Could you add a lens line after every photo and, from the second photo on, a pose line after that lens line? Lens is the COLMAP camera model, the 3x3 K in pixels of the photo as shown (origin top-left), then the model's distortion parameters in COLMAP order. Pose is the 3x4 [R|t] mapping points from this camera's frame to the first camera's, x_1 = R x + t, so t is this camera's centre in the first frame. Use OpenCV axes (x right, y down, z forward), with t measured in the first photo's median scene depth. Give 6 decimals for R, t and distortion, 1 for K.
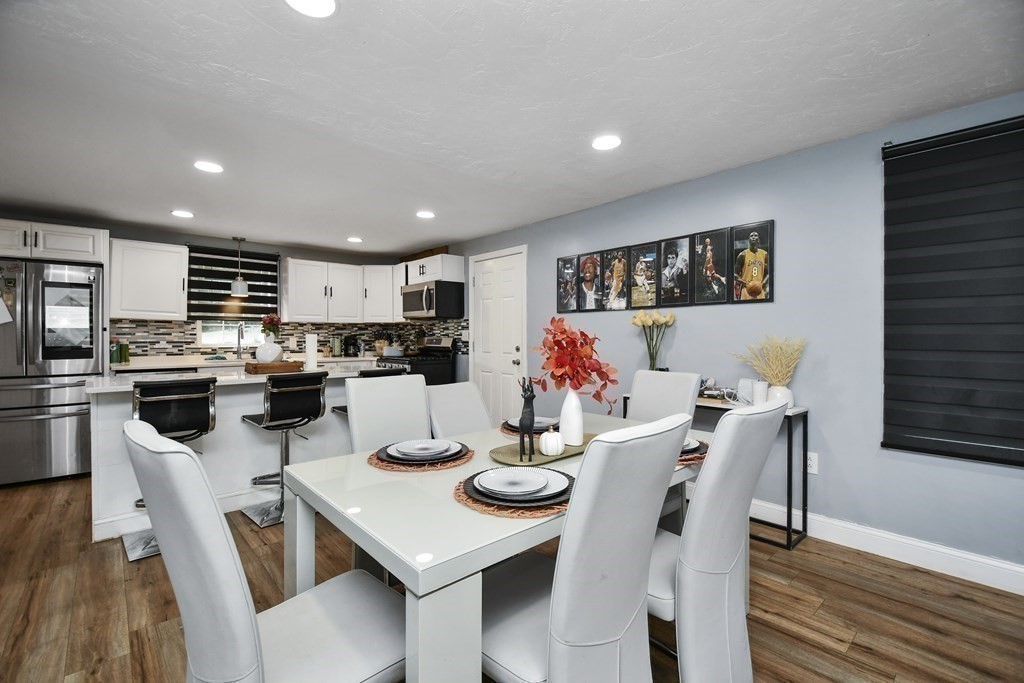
lens RADIAL K [[447.9, 0, 514.4], [0, 447.9, 349.5], [0, 0, 1]] dist [0.011221, -0.007198]
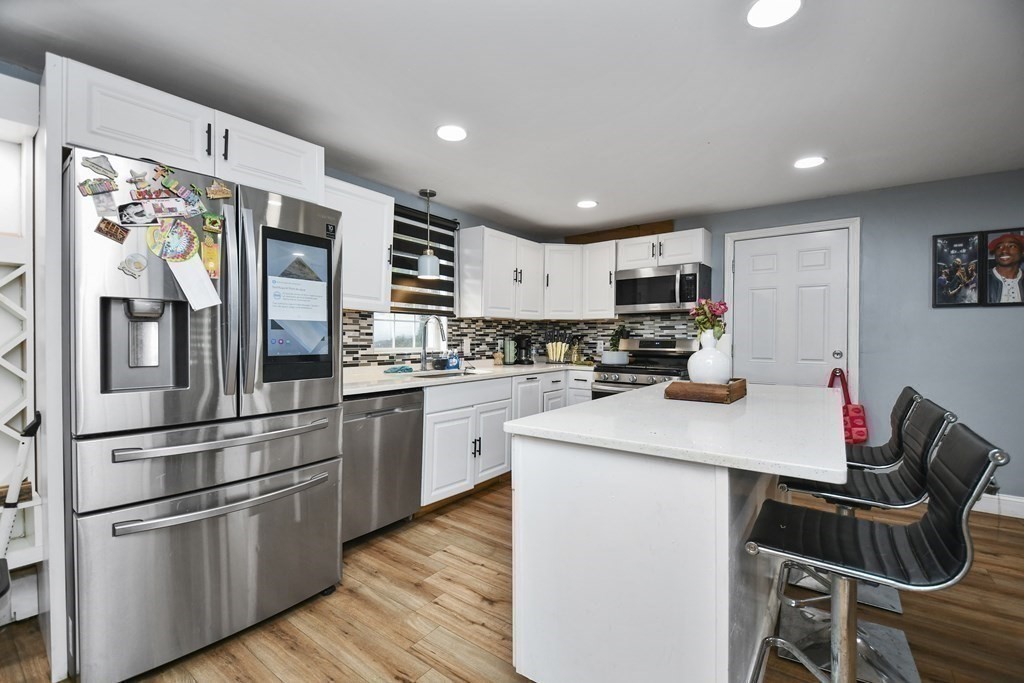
lens RADIAL K [[447.9, 0, 511.3], [0, 447.9, 344.6], [0, 0, 1]] dist [0.011221, -0.007198]
pose [[0.982279, -0.000088, 0.187425, -0.617687], [0.002913, 0.999886, -0.014795, -0.007659], [-0.187403, 0.015078, 0.982167, 0.318397]]
